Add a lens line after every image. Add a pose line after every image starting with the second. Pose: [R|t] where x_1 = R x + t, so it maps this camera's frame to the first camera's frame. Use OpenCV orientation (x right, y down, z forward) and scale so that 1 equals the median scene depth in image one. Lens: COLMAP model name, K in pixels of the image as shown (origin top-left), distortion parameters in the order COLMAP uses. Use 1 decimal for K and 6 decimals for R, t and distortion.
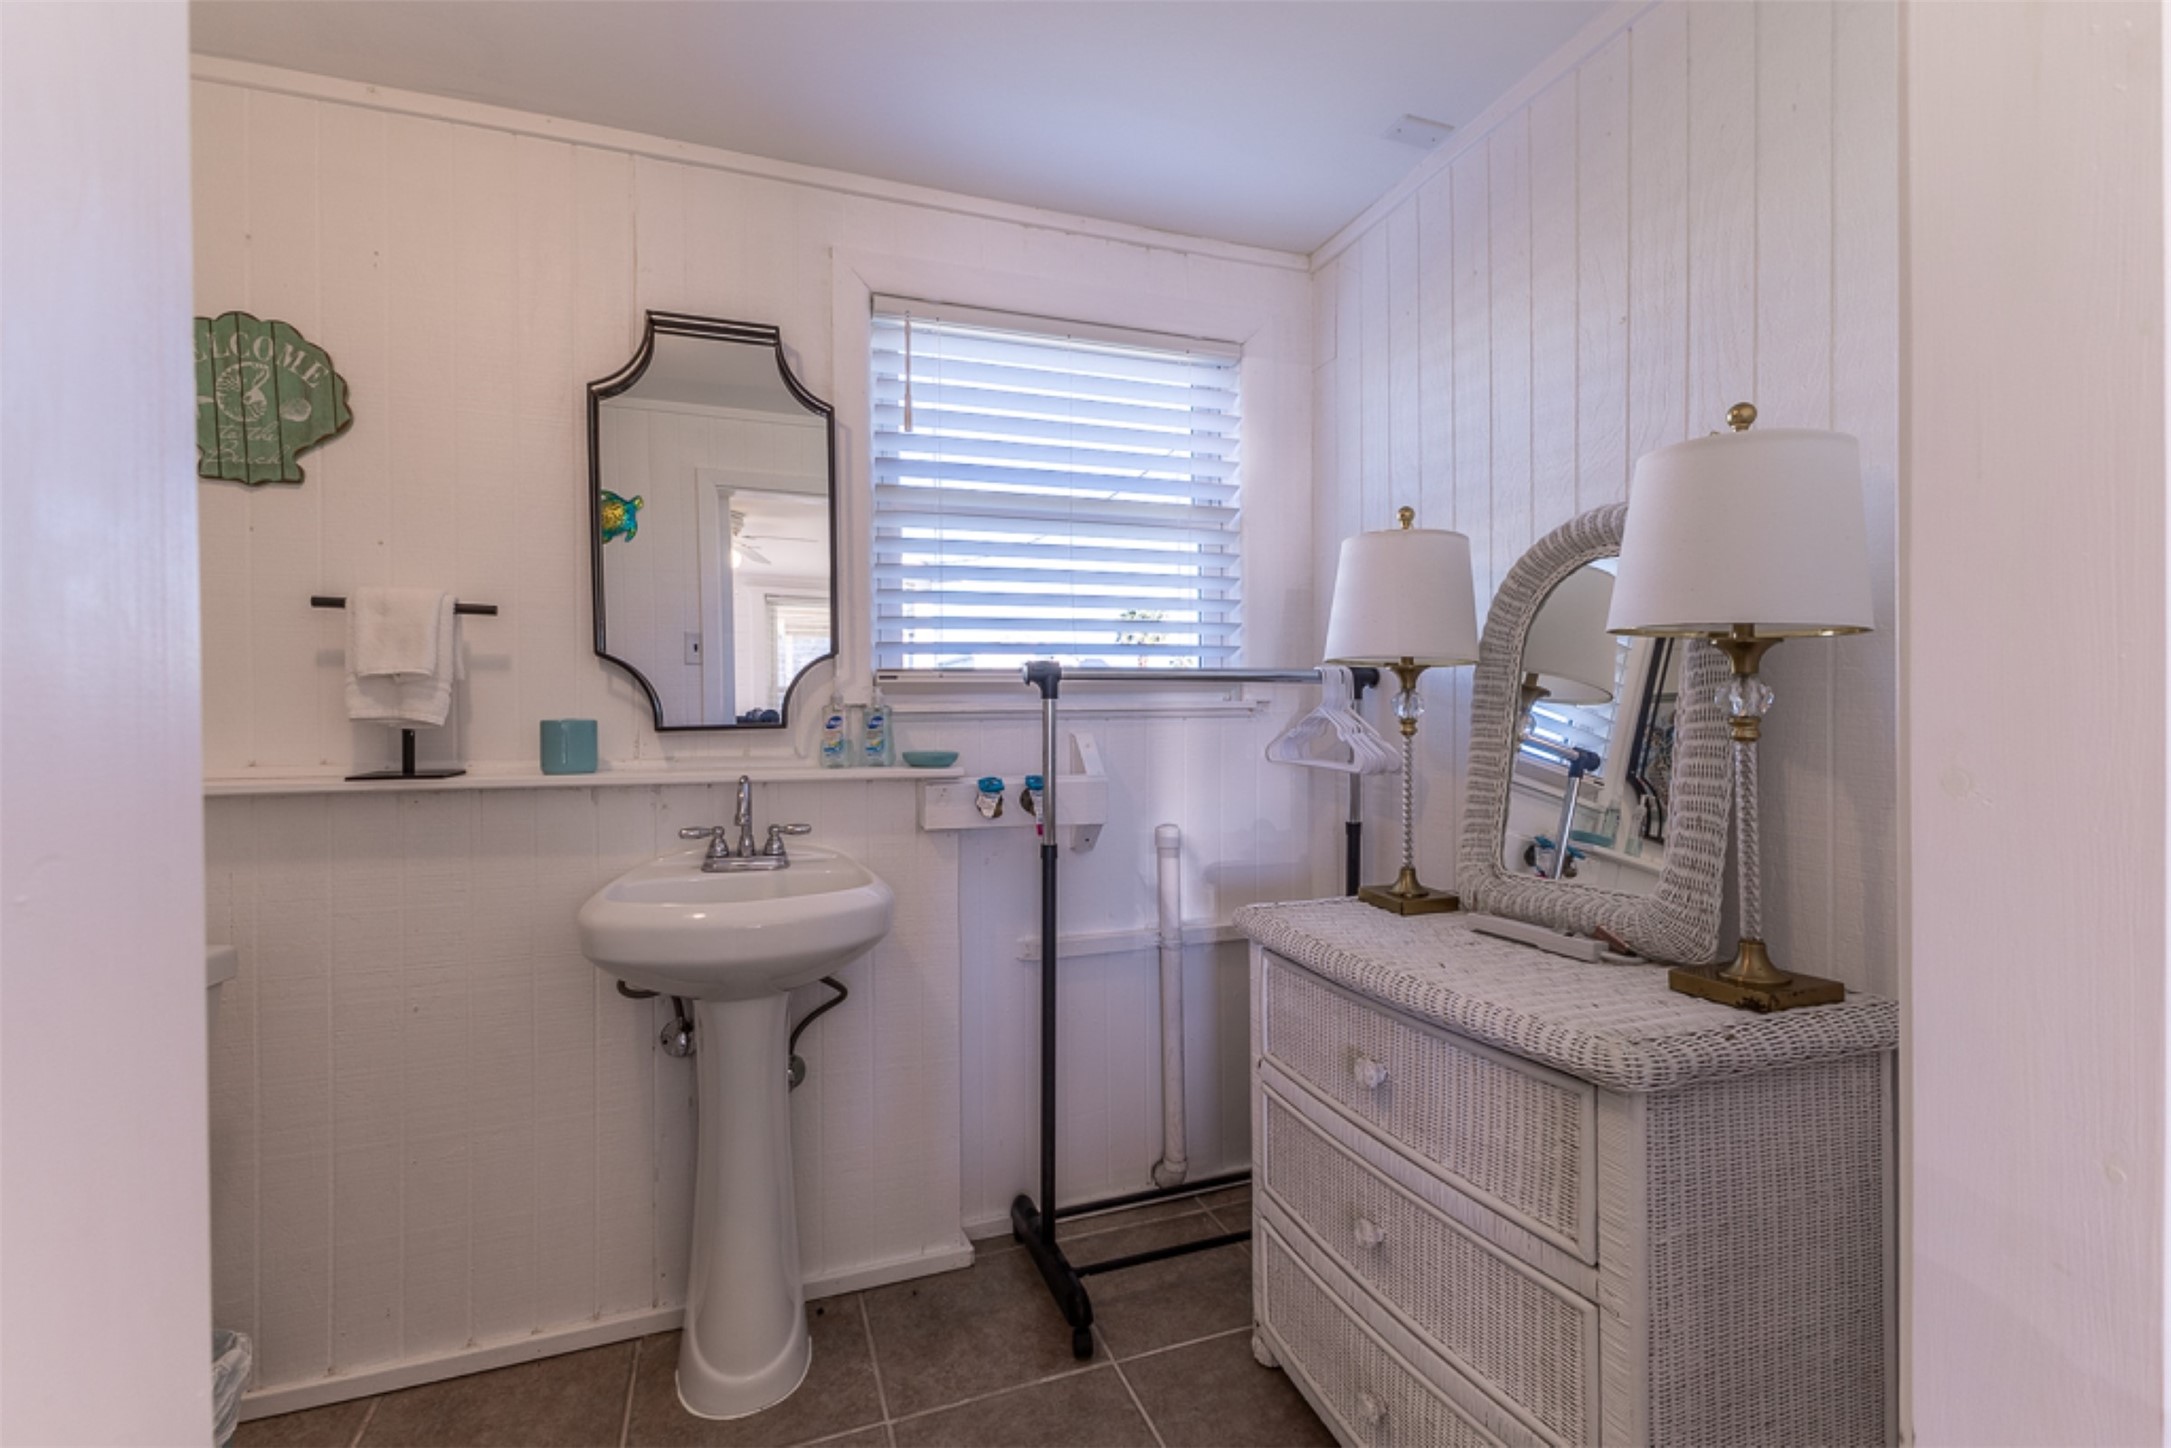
lens RADIAL K [[934.3, 0, 1088.1], [0, 934.3, 717.4], [0, 0, 1]] dist [0.008346, -0.000535]
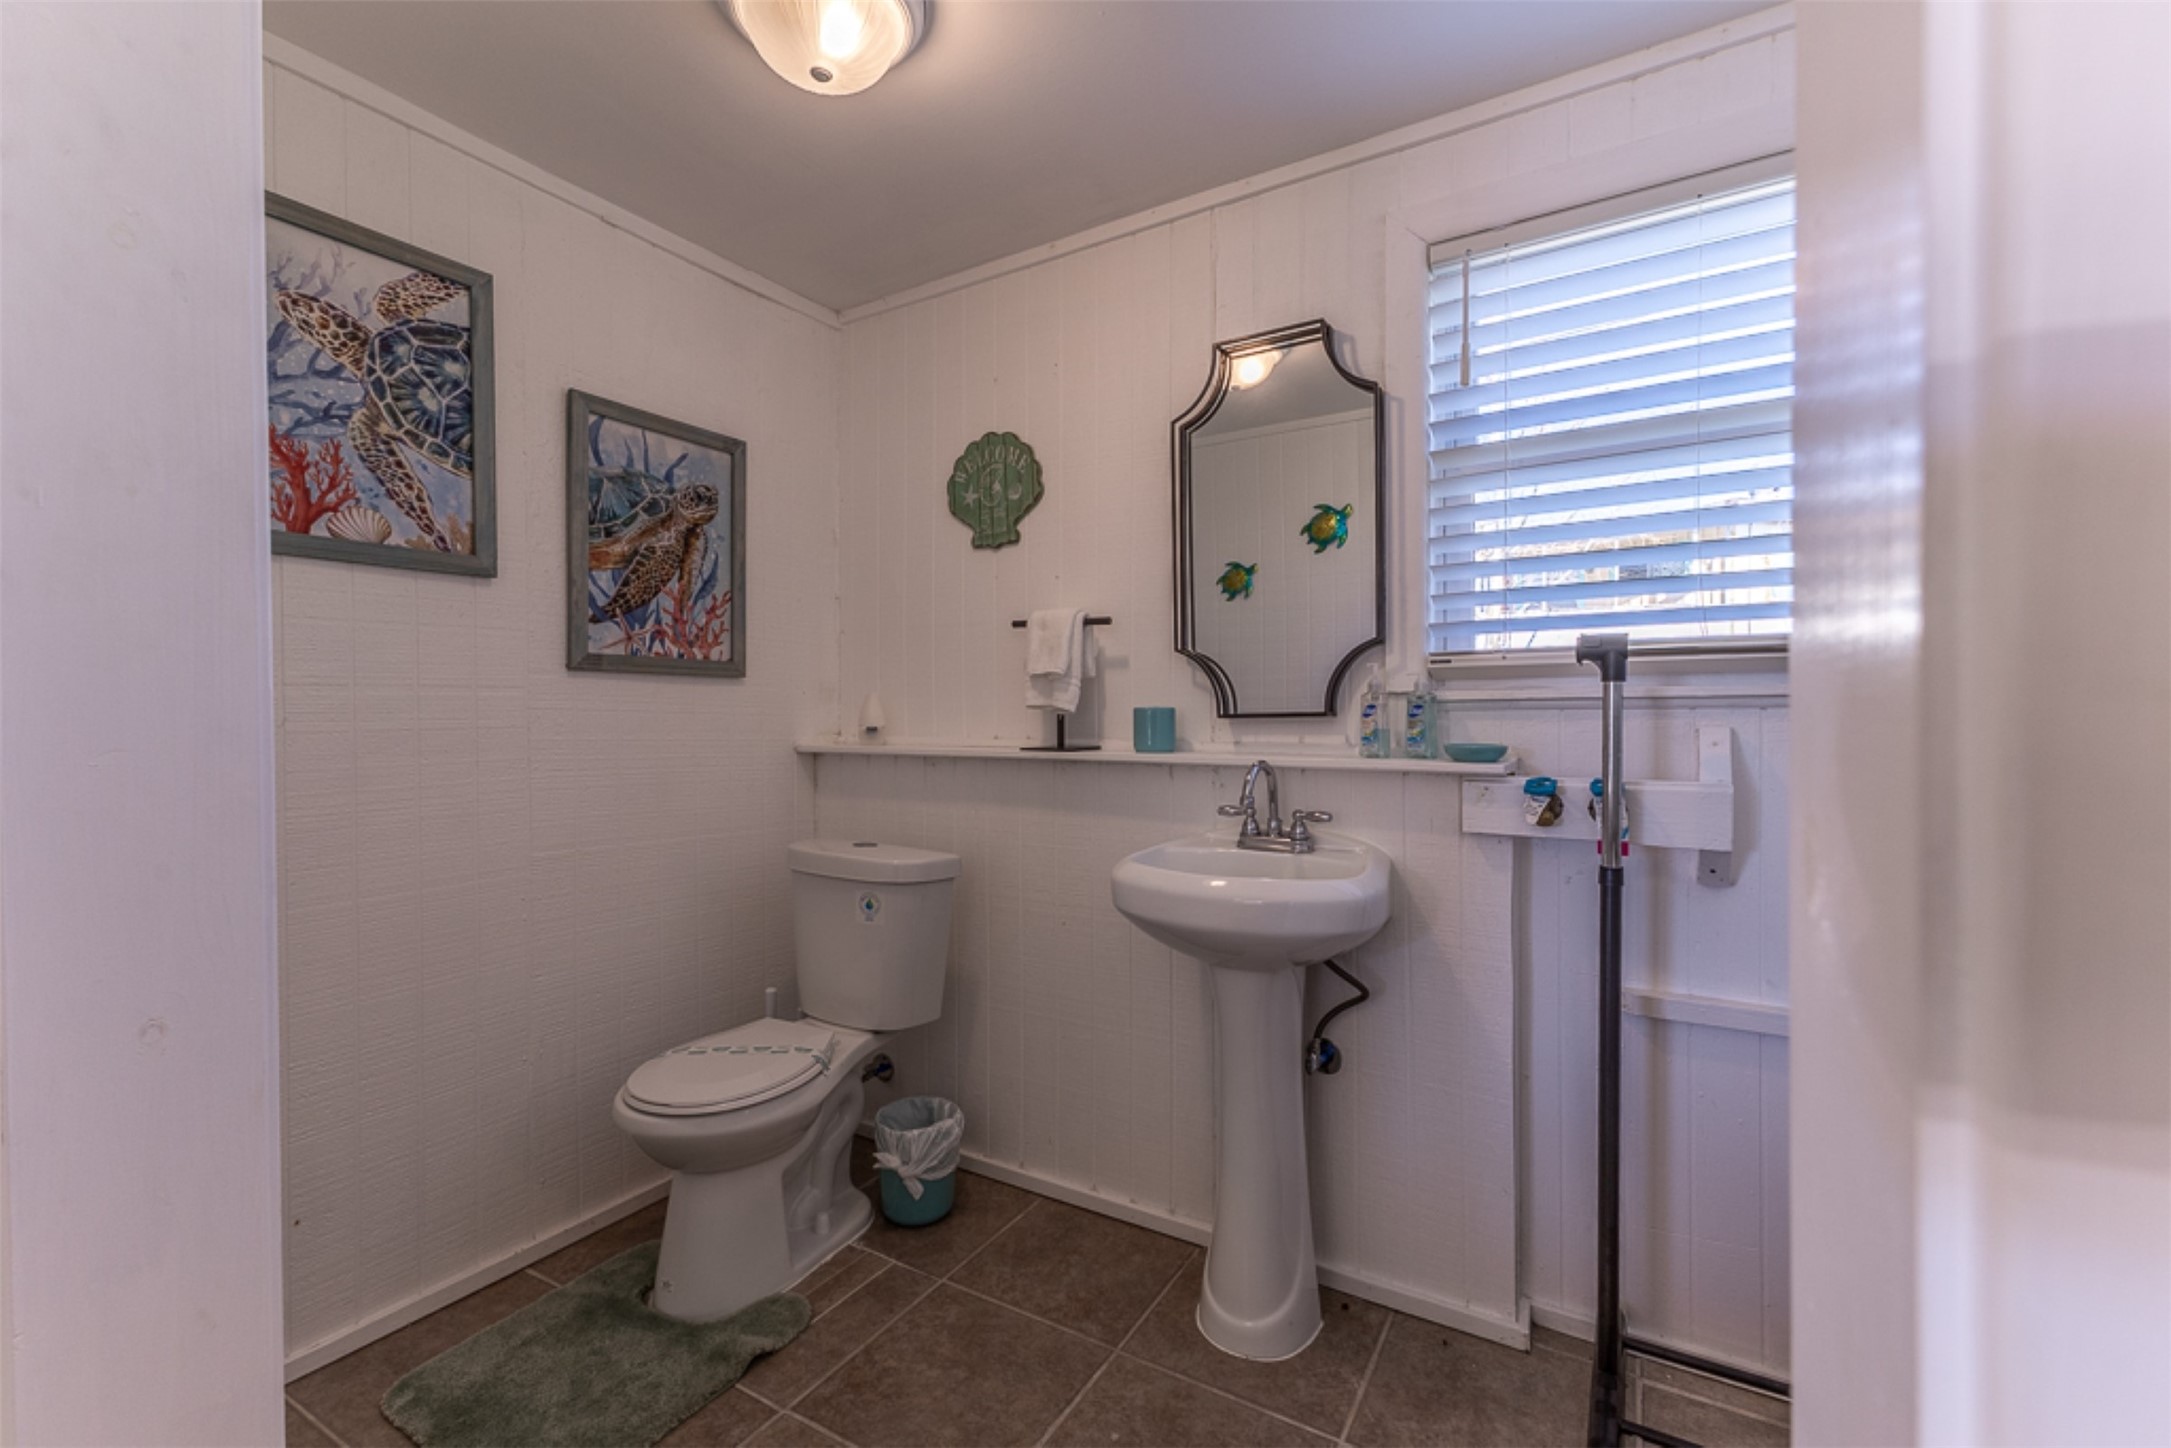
lens RADIAL K [[934.3, 0, 1088.1], [0, 934.3, 717.4], [0, 0, 1]] dist [0.008346, -0.000535]
pose [[0.625215, 0.009005, -0.780401, 0.315465], [-0.001659, 0.999947, 0.010208, 0.003035], [0.780451, -0.005087, 0.625196, 0.176565]]
